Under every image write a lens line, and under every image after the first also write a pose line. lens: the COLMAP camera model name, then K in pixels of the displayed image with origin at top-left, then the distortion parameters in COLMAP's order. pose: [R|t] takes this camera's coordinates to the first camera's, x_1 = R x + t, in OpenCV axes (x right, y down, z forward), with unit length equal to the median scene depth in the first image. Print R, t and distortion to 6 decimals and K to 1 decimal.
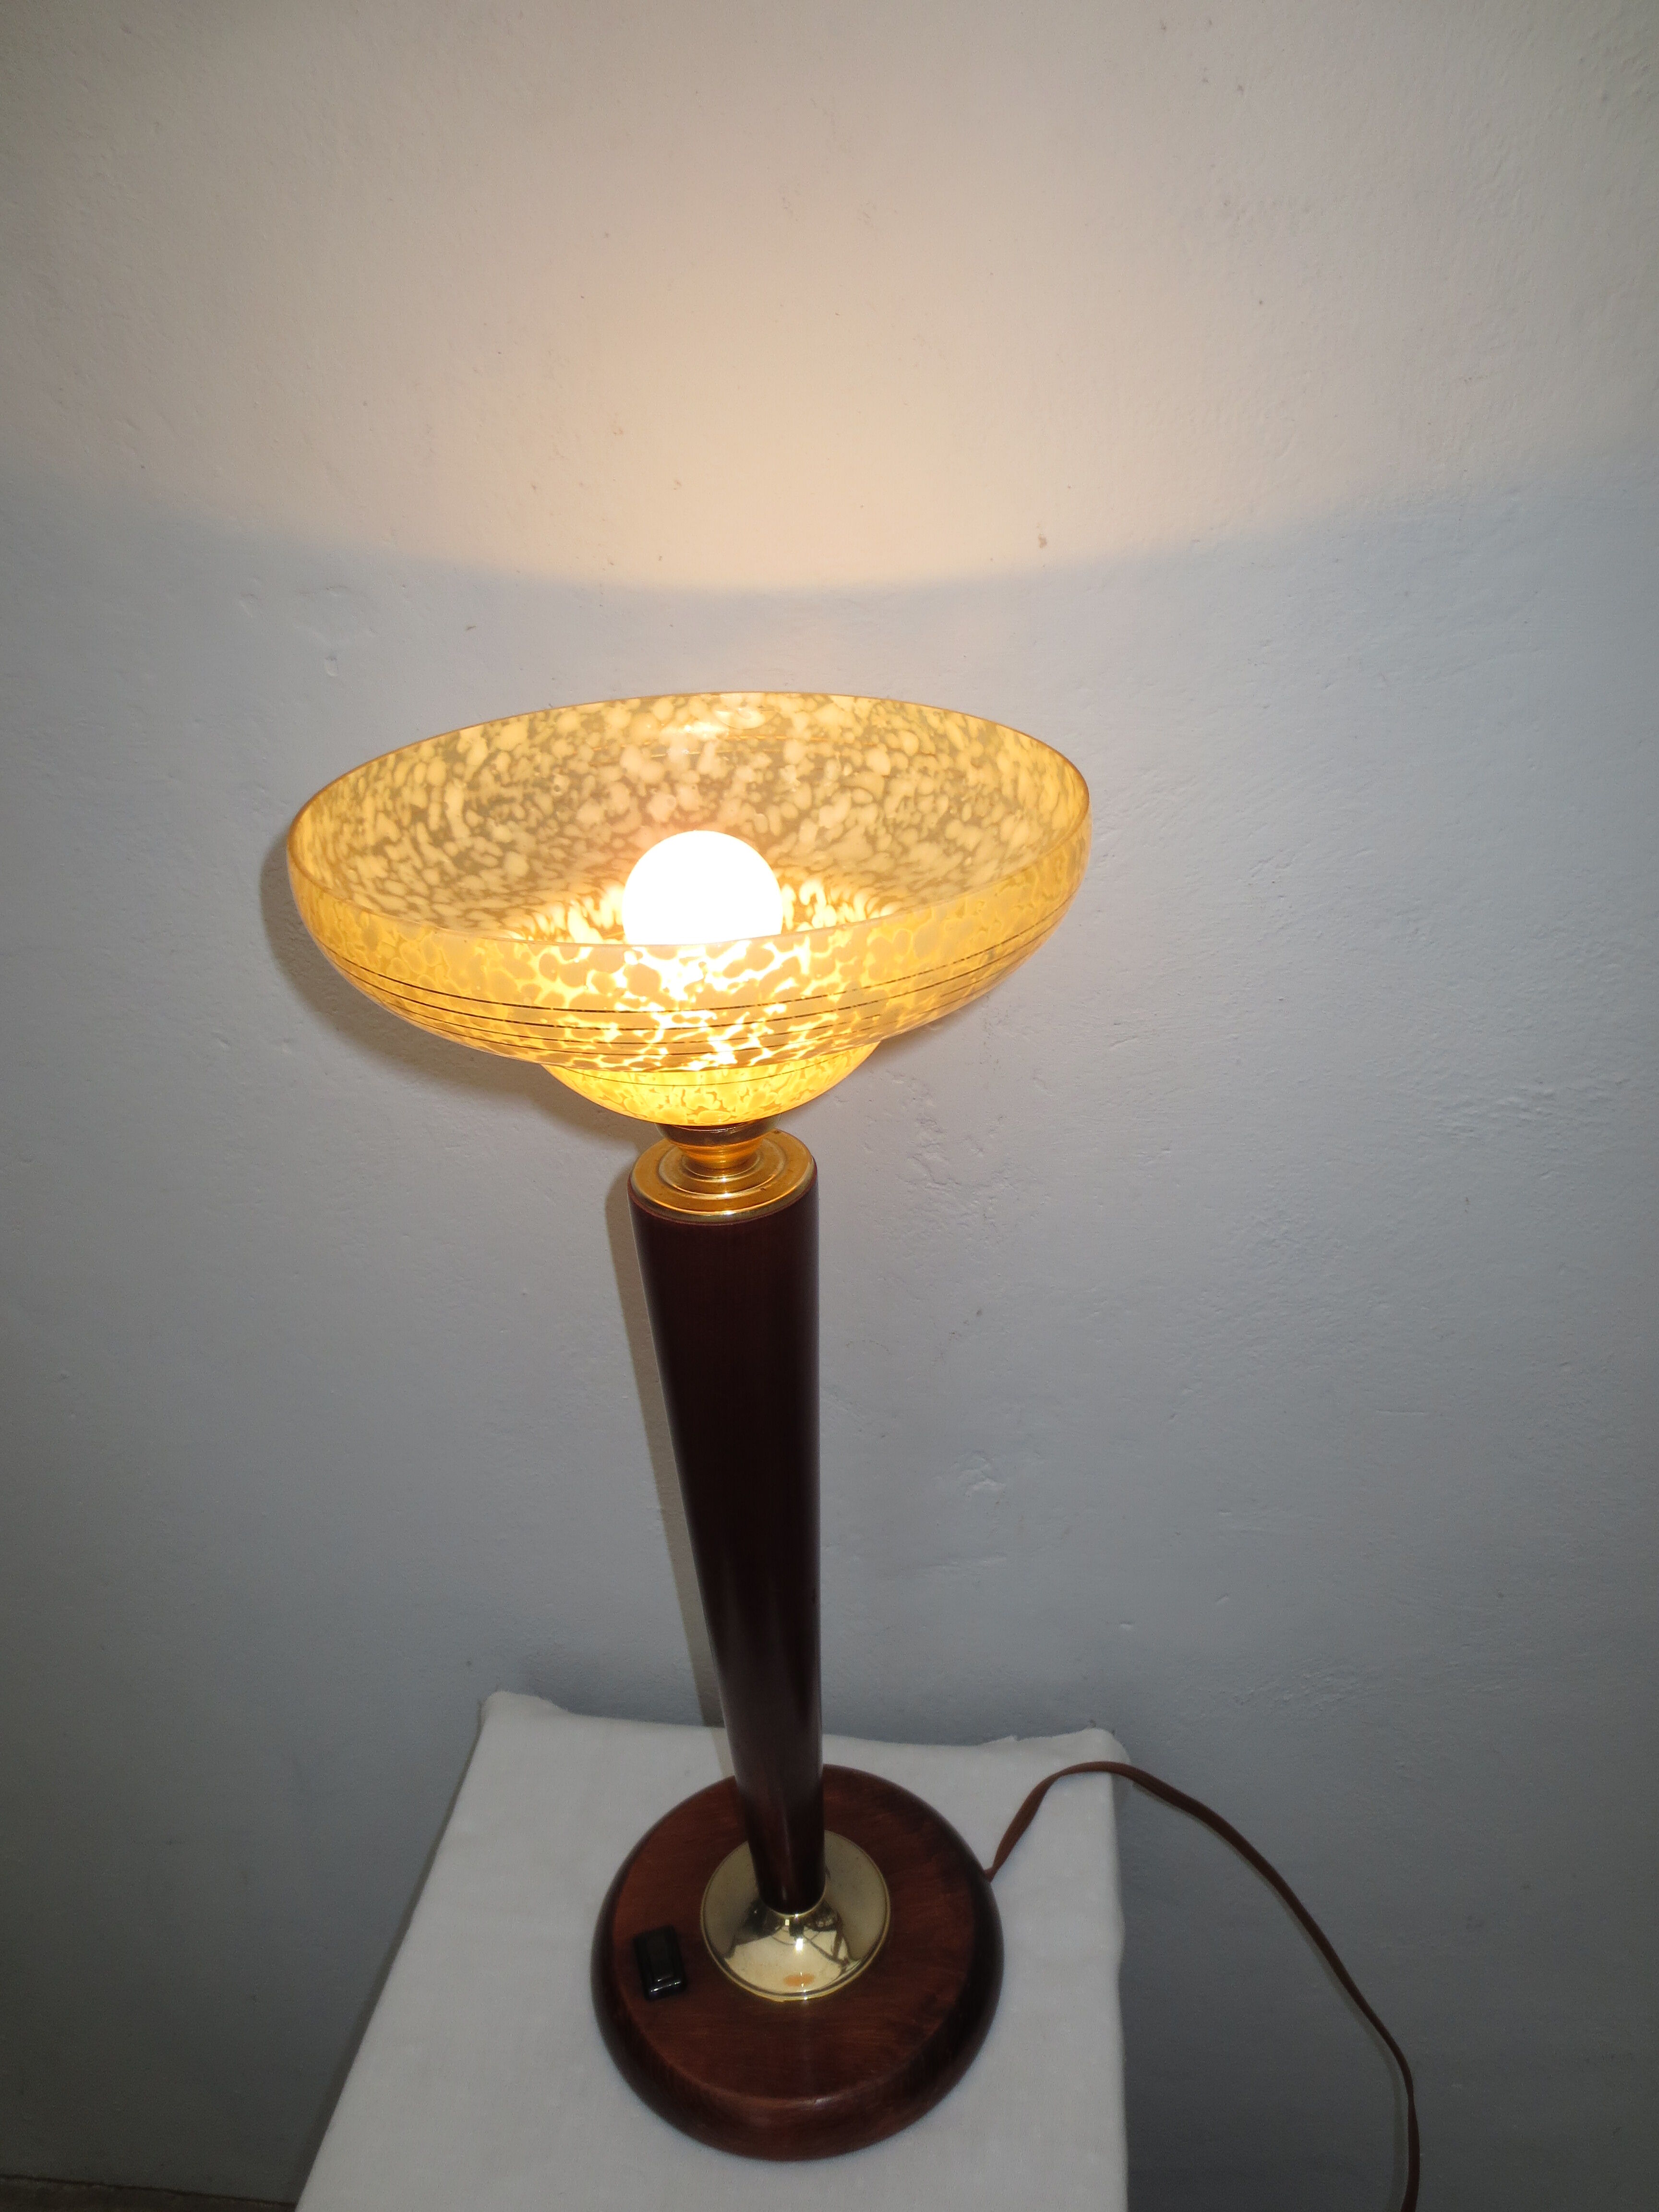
lens RADIAL K [[1553.6, 0, 829.5], [0, 1553.6, 1106.0], [0, 0, 1]] dist [-0.033342, 0.004426]
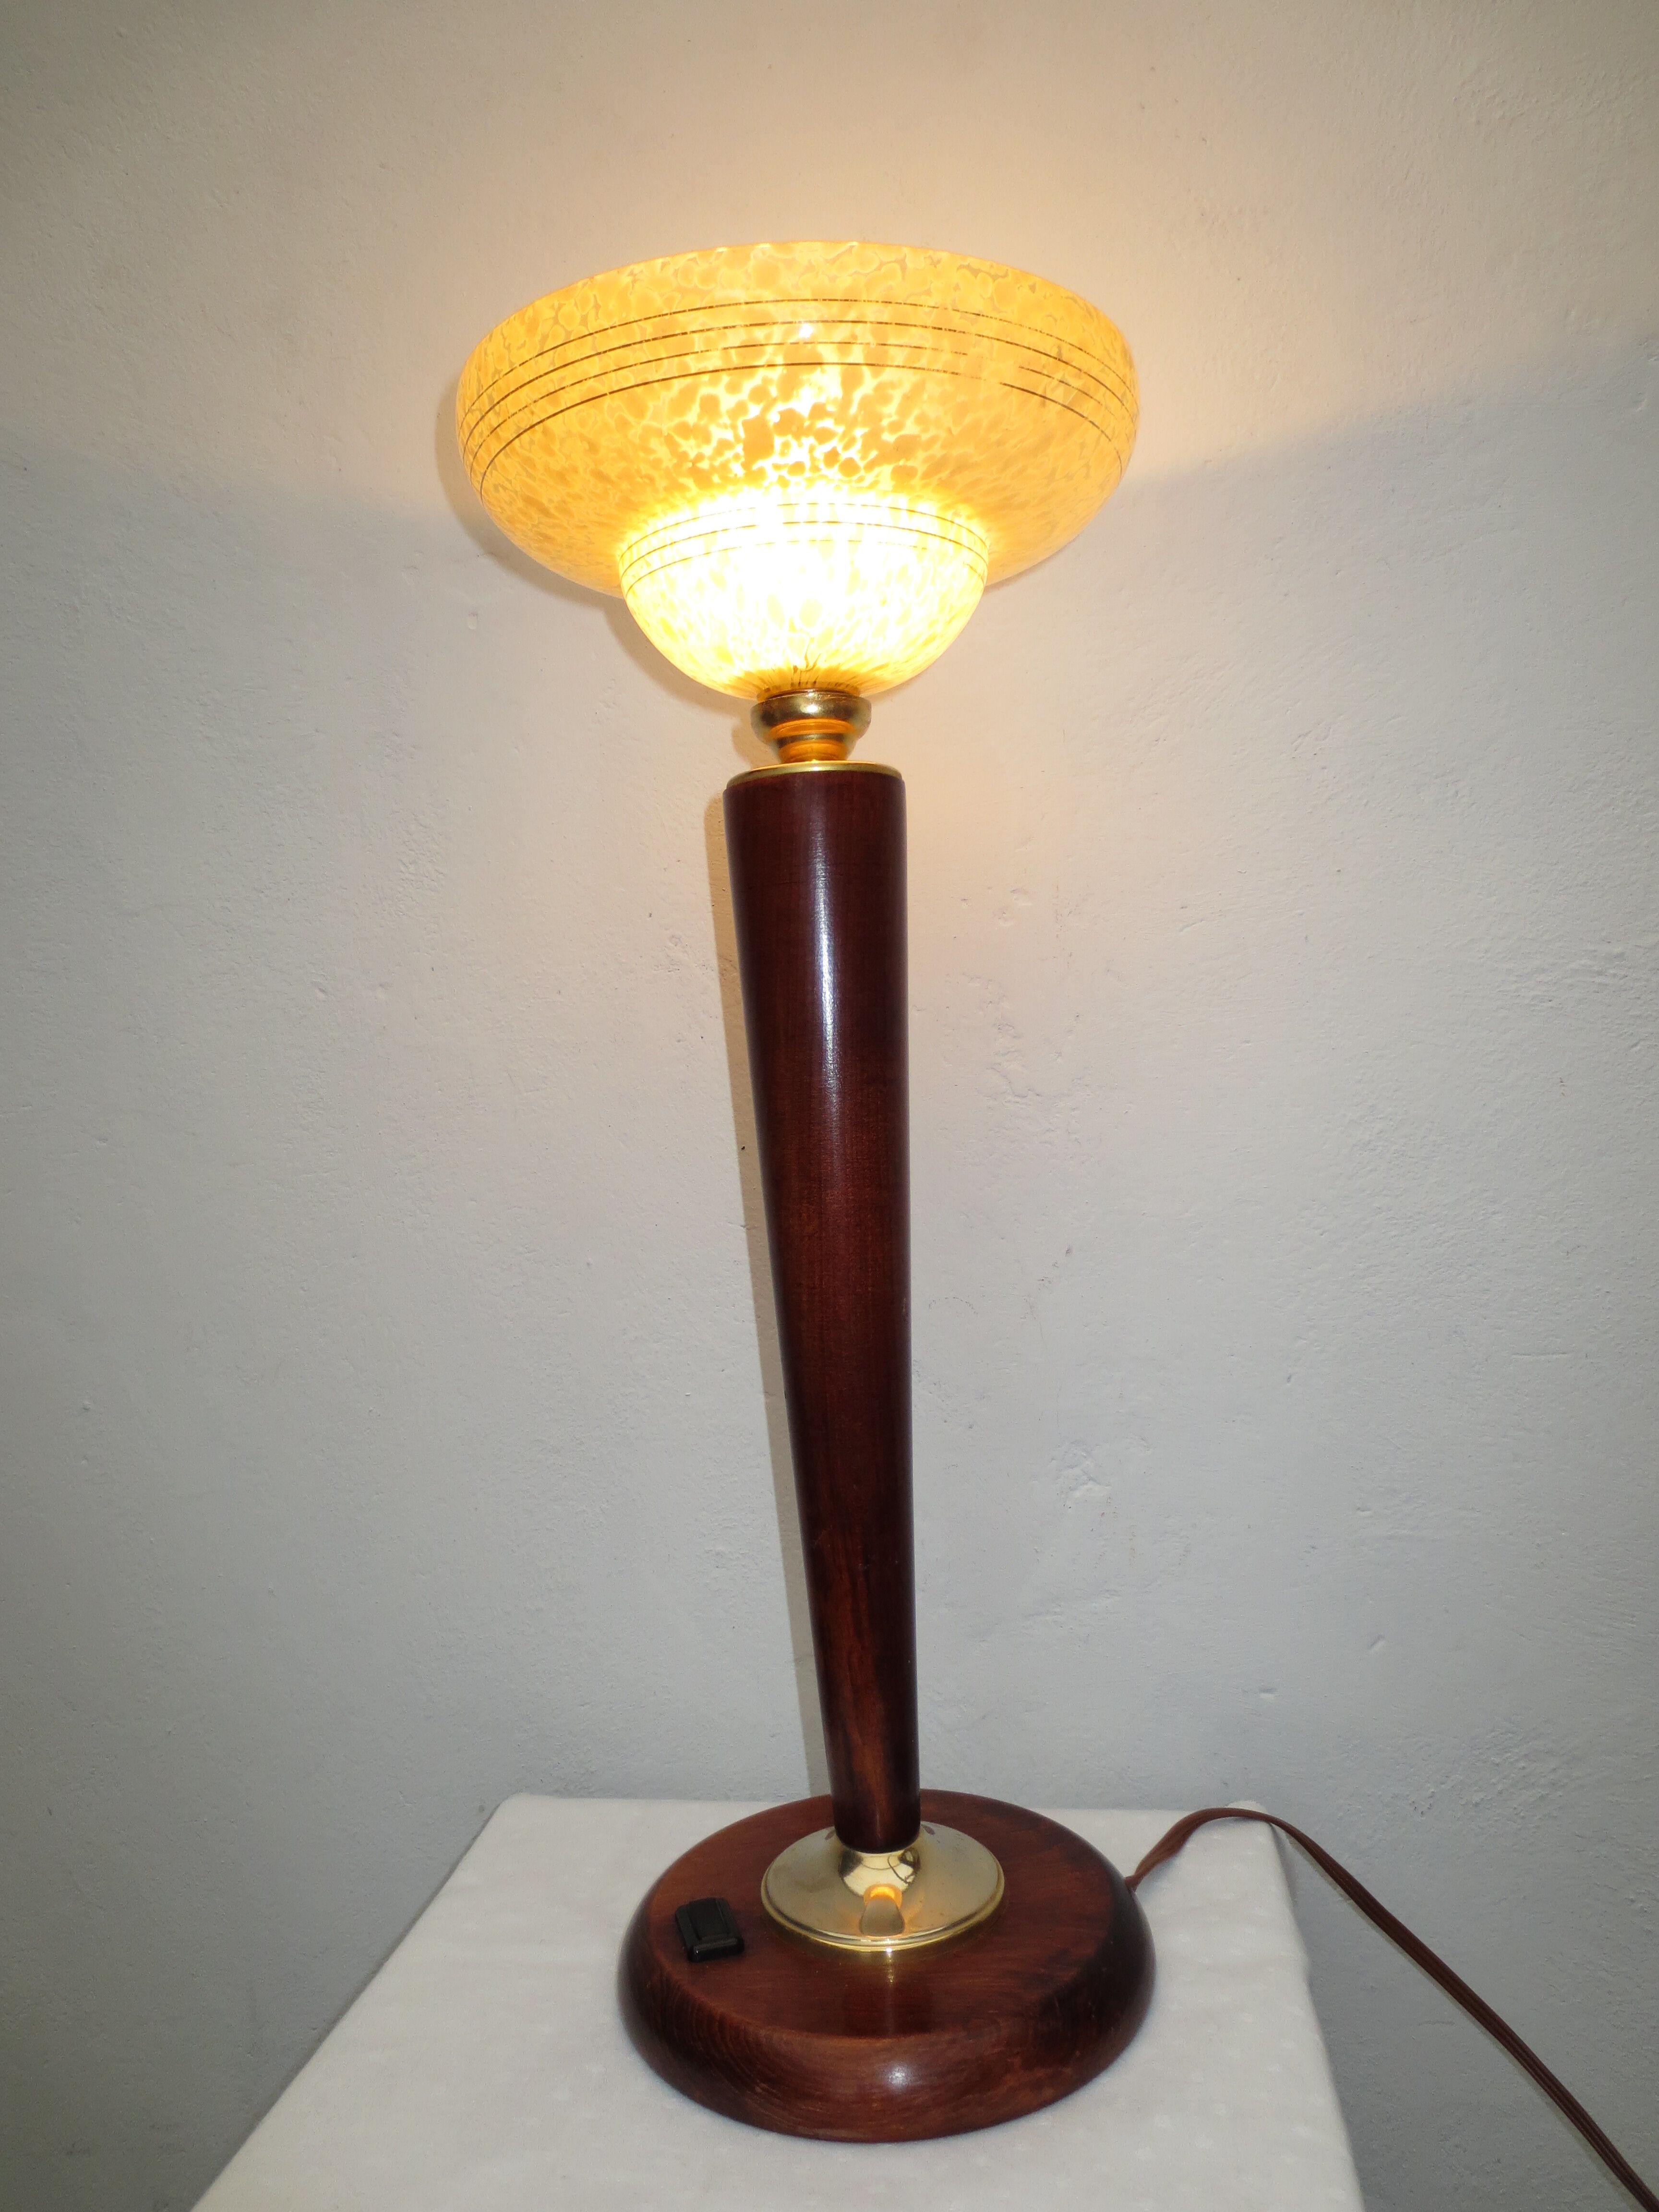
lens RADIAL K [[1557.3, 0, 829.5], [0, 1557.3, 1106.0], [0, 0, 1]] dist [-0.032653, 0.007956]
pose [[0.999515, -0.010337, -0.029362, -0.022541], [-0.003871, 0.894651, -0.446749, 0.531316], [0.030887, 0.446646, 0.894177, 0.121414]]
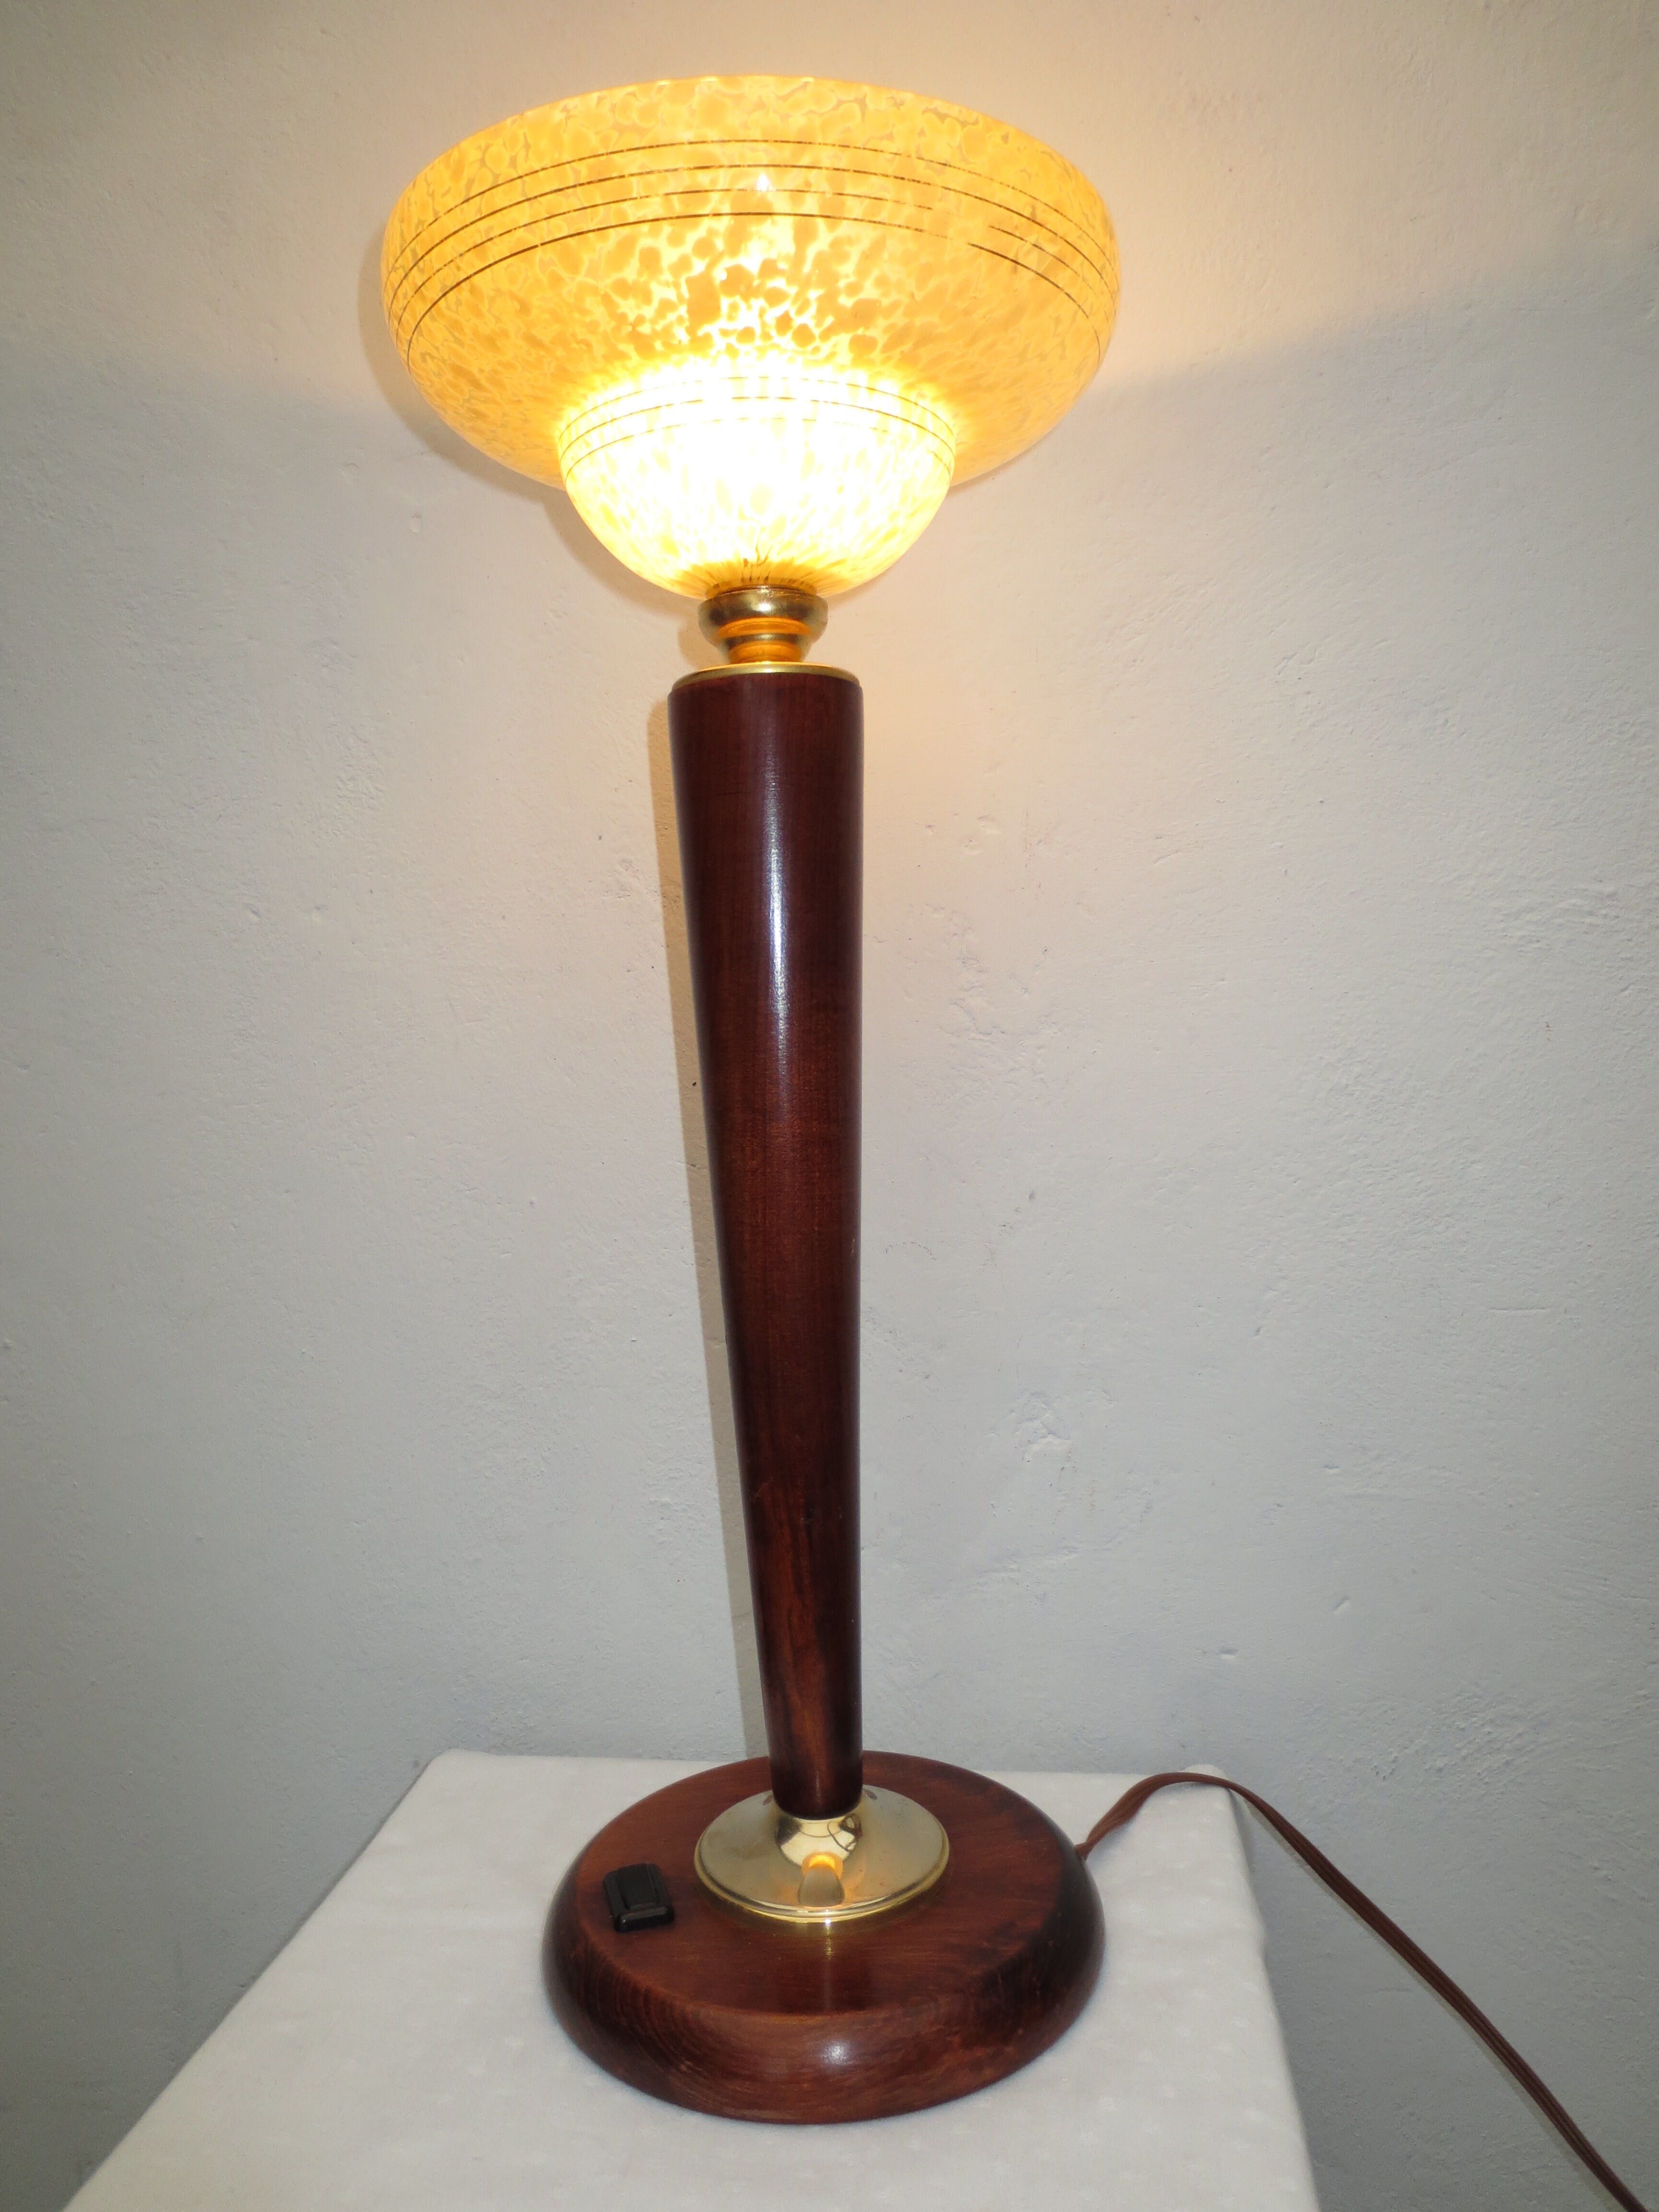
lens RADIAL K [[1557.3, 0, 829.5], [0, 1557.3, 1106.0], [0, 0, 1]] dist [-0.032653, 0.007956]
pose [[0.999887, 0.004866, -0.014211, -0.010019], [-0.010386, 0.907442, -0.420050, 0.521139], [0.010851, 0.420150, 0.907390, 0.168888]]
